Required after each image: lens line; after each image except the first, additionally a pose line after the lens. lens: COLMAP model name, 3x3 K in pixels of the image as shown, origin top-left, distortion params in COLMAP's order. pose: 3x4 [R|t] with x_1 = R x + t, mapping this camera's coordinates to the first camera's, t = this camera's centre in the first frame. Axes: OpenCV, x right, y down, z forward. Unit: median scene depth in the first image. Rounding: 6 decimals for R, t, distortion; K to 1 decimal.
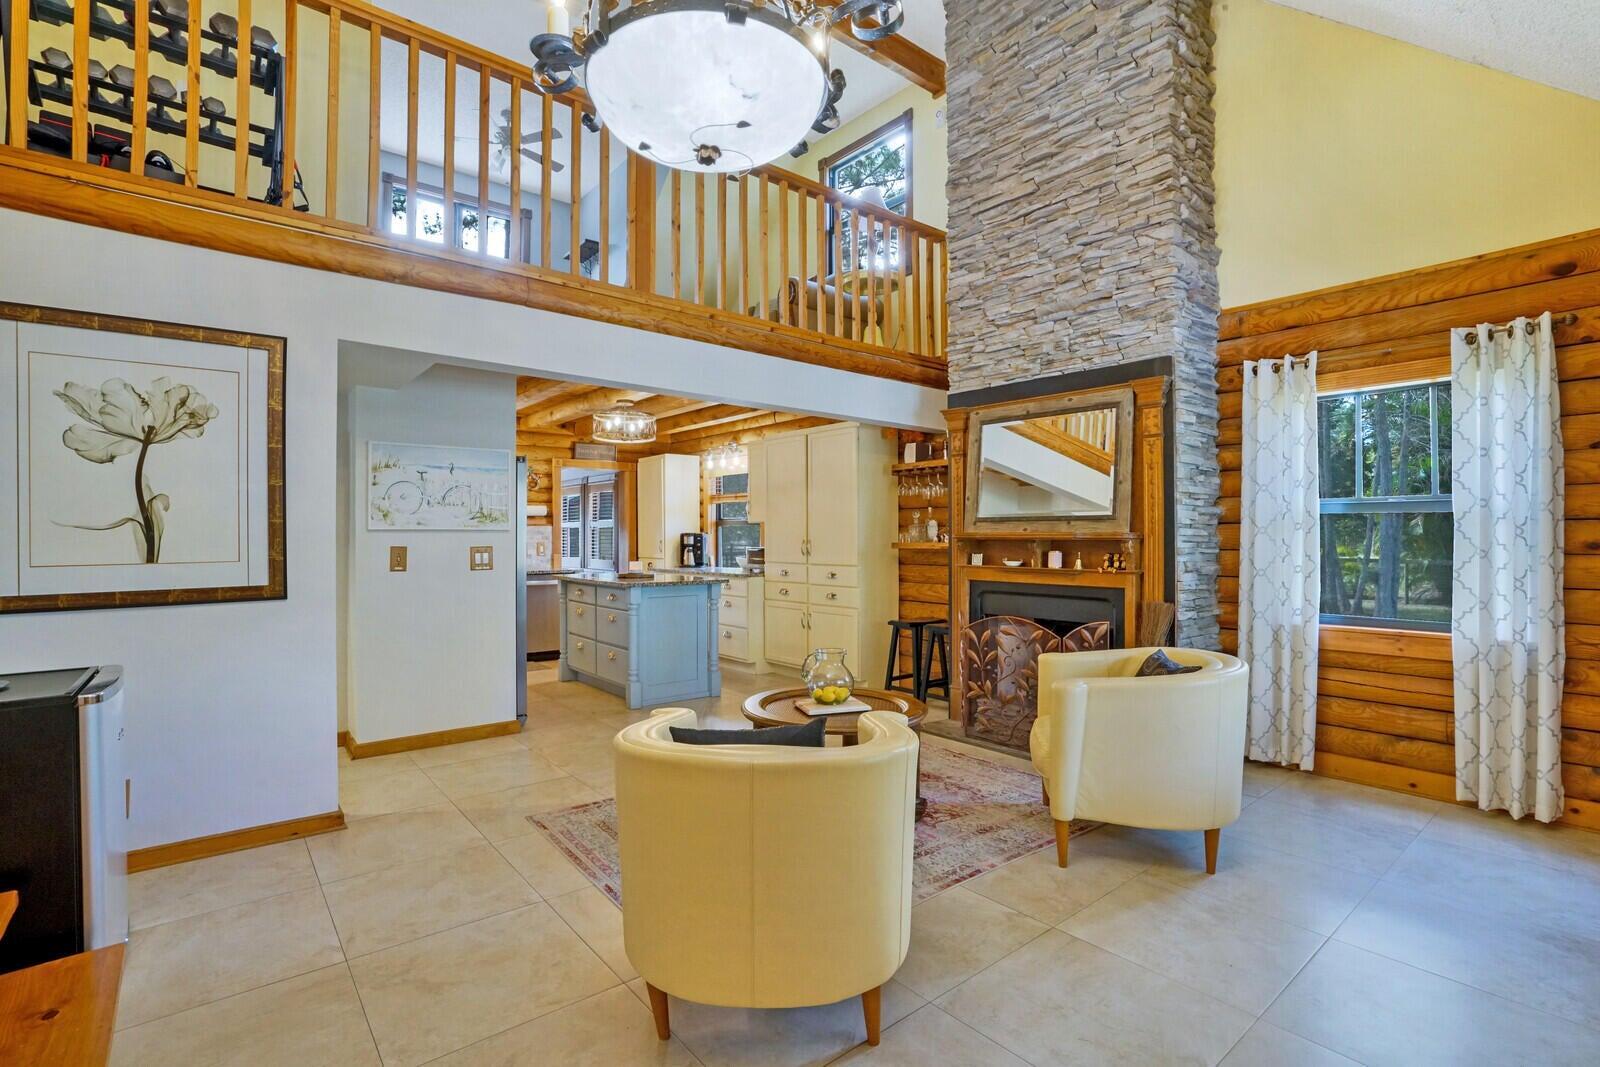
lens RADIAL K [[768.4, 0, 776.9], [0, 768.4, 532.6], [0, 0, 1]] dist [-0.029013, 0.007186]
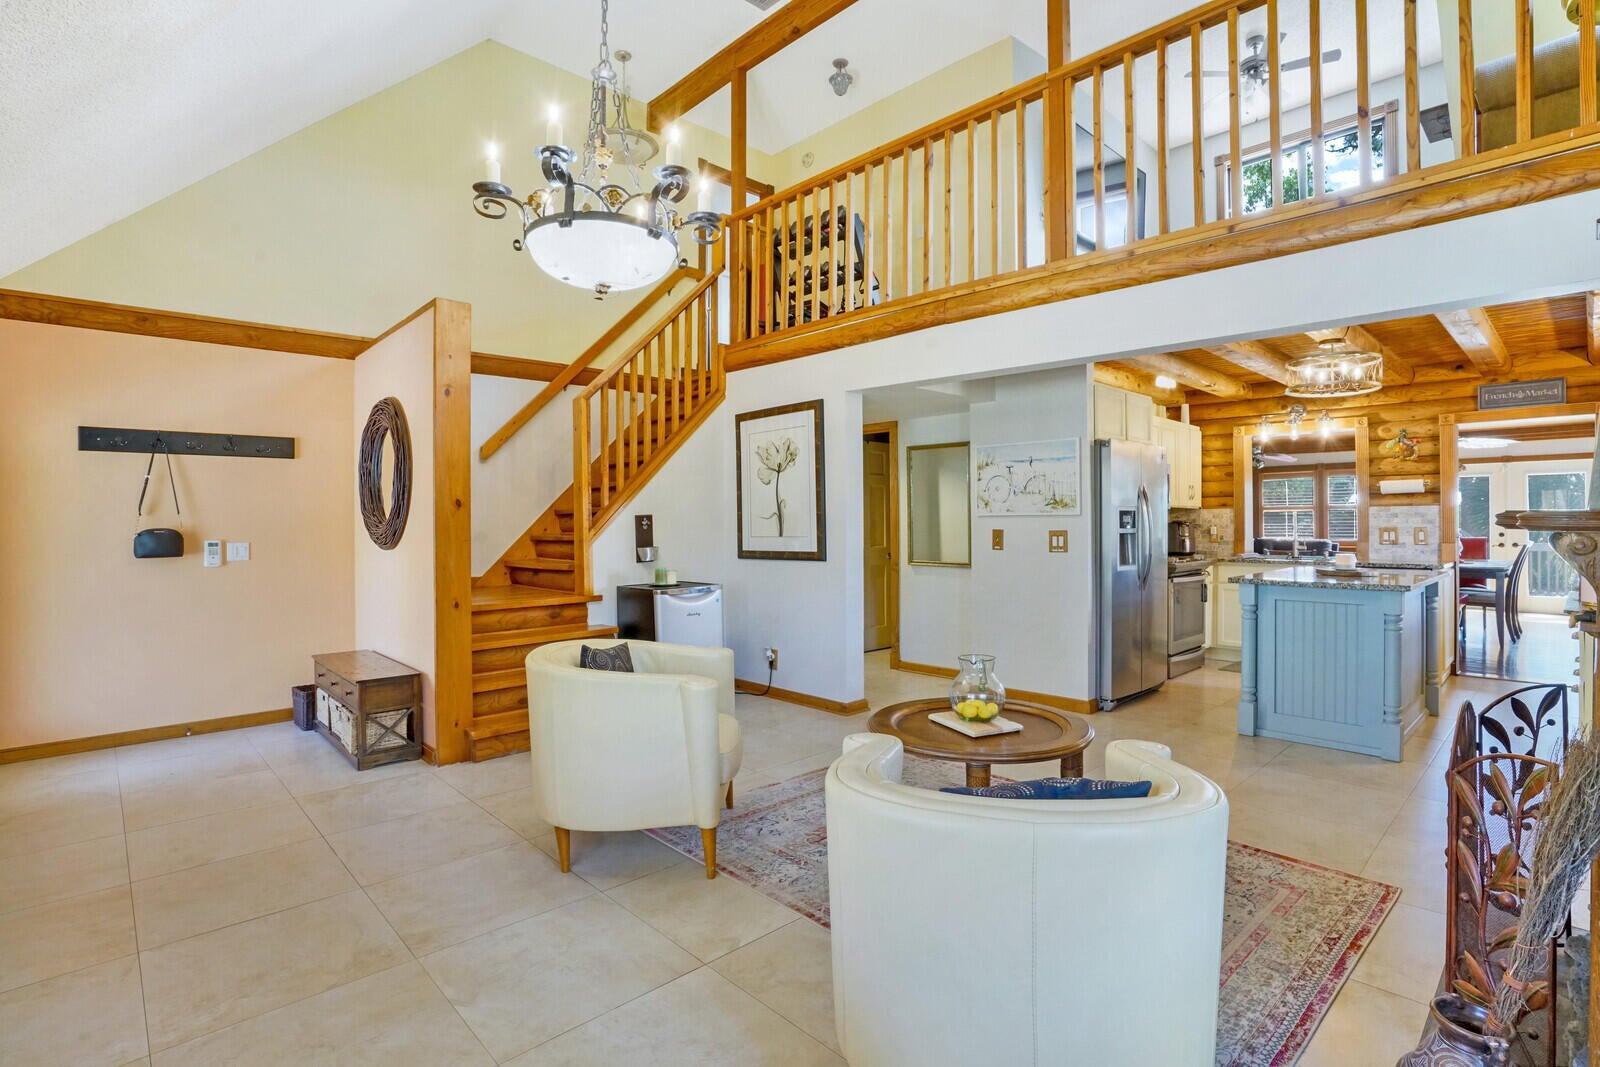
lens RADIAL K [[768.4, 0, 804.8], [0, 768.4, 521.1], [0, 0, 1]] dist [-0.029013, 0.007186]
pose [[0.095306, 0.001315, -0.995447, 0.638971], [0.008945, 0.999958, 0.002177, -0.000558], [0.995408, -0.009111, 0.095290, 0.523505]]
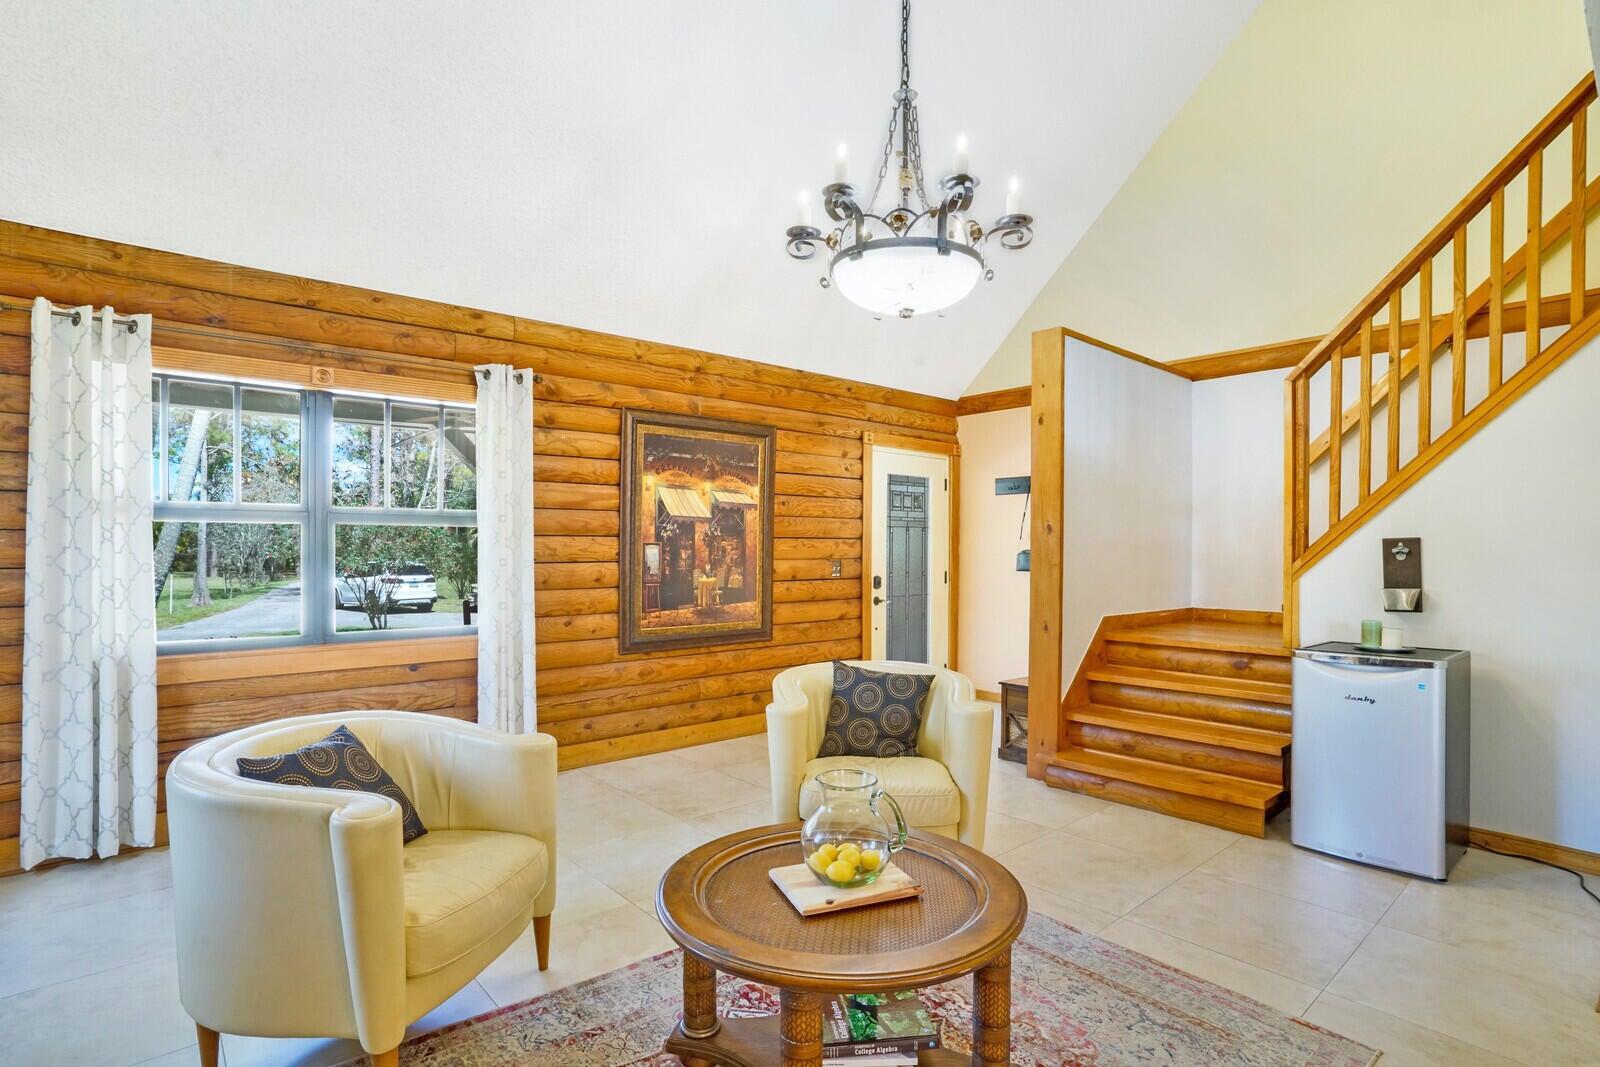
lens RADIAL K [[788.3, 0, 811.3], [0, 788.3, 550.6], [0, 0, 1]] dist [-0.040439, 0.009185]
pose [[-0.997927, -0.002563, -0.064312, 0.089914], [-0.002868, 0.999985, 0.004651, 0.000418], [0.064300, 0.004825, -0.997919, 1.083359]]
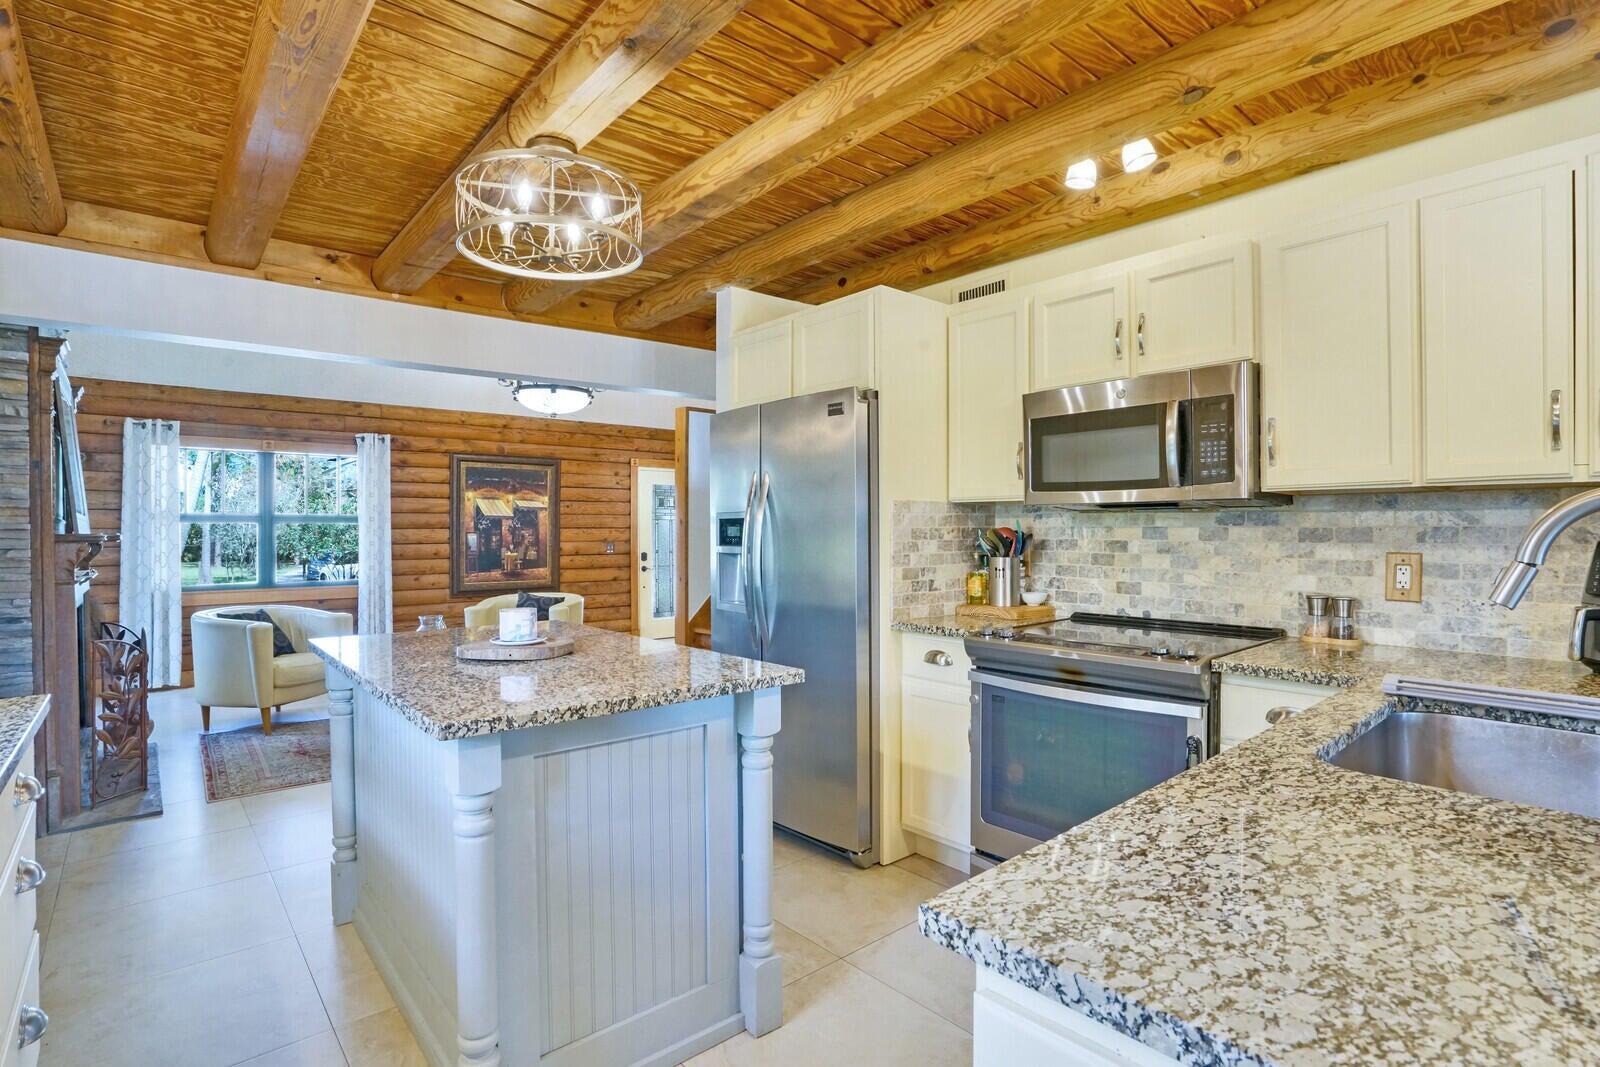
lens RADIAL K [[768.4, 0, 783.7], [0, 768.4, 528.1], [0, 0, 1]] dist [-0.029013, 0.007186]
pose [[-0.998934, 0.006139, -0.045751, -0.356256], [0.006565, 0.999936, -0.009185, 0.006861], [0.045691, -0.009476, -0.998911, 1.722851]]
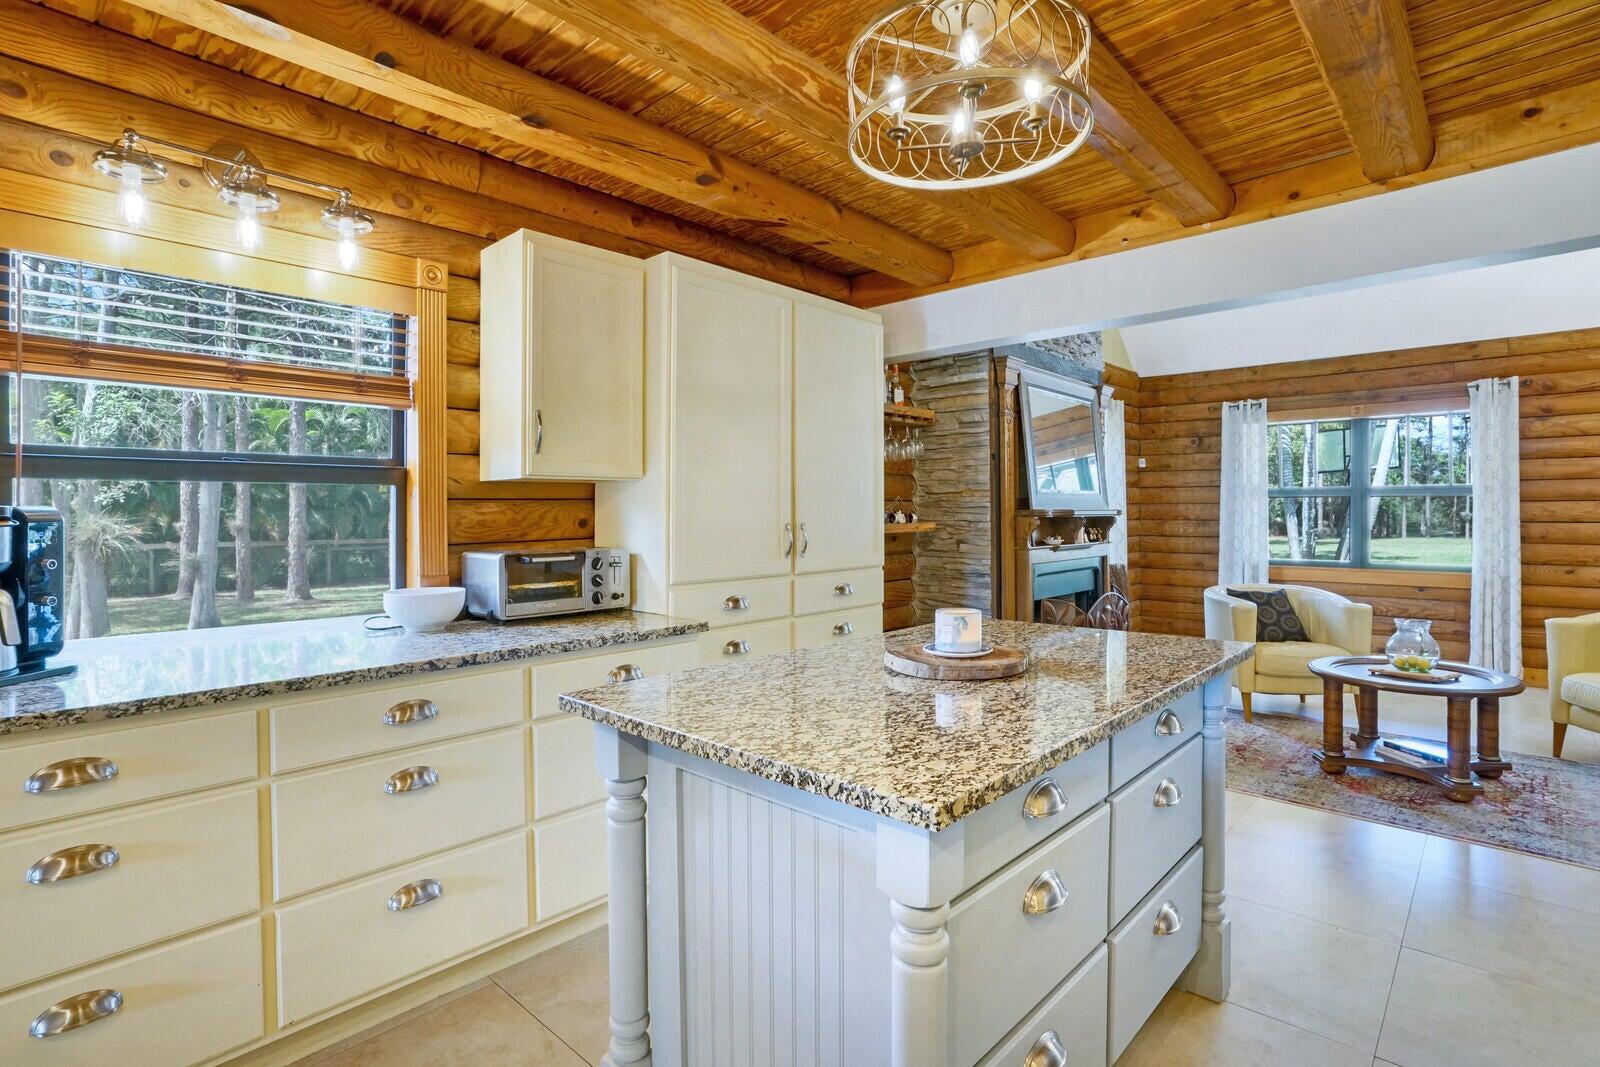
lens RADIAL K [[768.4, 0, 824.7], [0, 768.4, 512.8], [0, 0, 1]] dist [-0.029013, 0.007186]
pose [[-0.173098, -0.002145, 0.984902, -0.562871], [0.000255, 0.999997, 0.002223, 0.002620], [-0.984905, 0.000636, -0.173097, 1.387602]]
